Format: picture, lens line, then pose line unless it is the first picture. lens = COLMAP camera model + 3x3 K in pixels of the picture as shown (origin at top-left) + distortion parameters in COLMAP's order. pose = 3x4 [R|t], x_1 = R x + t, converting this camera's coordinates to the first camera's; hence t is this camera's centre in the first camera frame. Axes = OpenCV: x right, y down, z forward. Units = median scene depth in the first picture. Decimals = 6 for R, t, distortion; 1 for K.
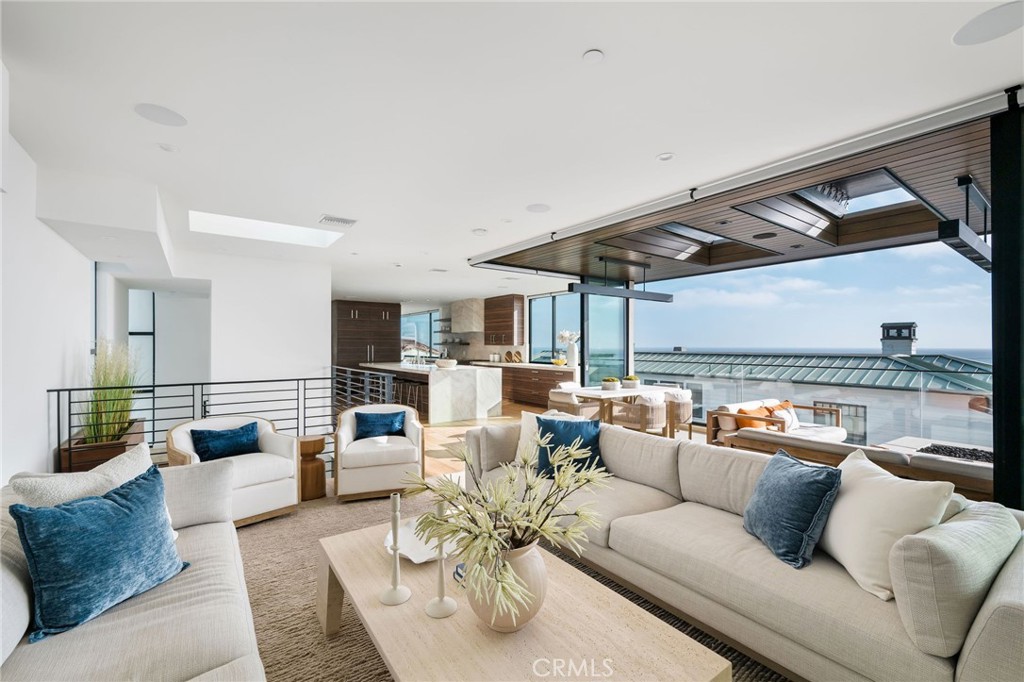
lens RADIAL K [[426.5, 0, 515.0], [0, 426.5, 344.9], [0, 0, 1]] dist [-0.002683, -0.000682]
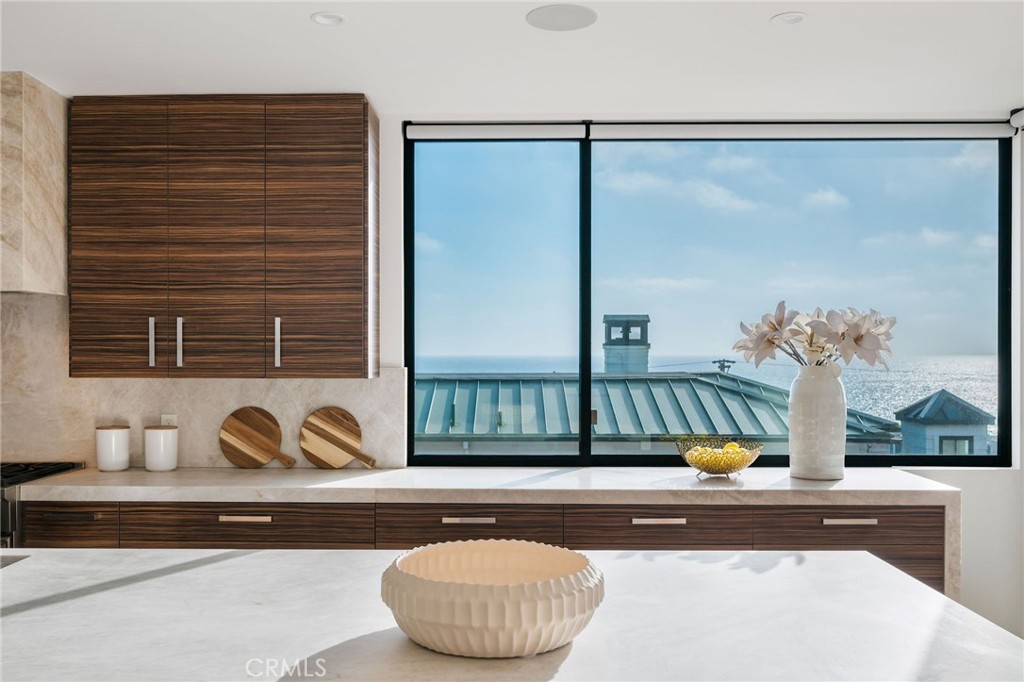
lens RADIAL K [[901.5, 0, 512.0], [0, 901.5, 341.0], [0, 0, 1]] dist [-0.000479, -0.001839]
pose [[0.607447, 0.008290, 0.794317, -0.242627], [-0.000616, 0.999950, -0.009965, -0.009514], [-0.794360, 0.005564, 0.607422, 0.650601]]
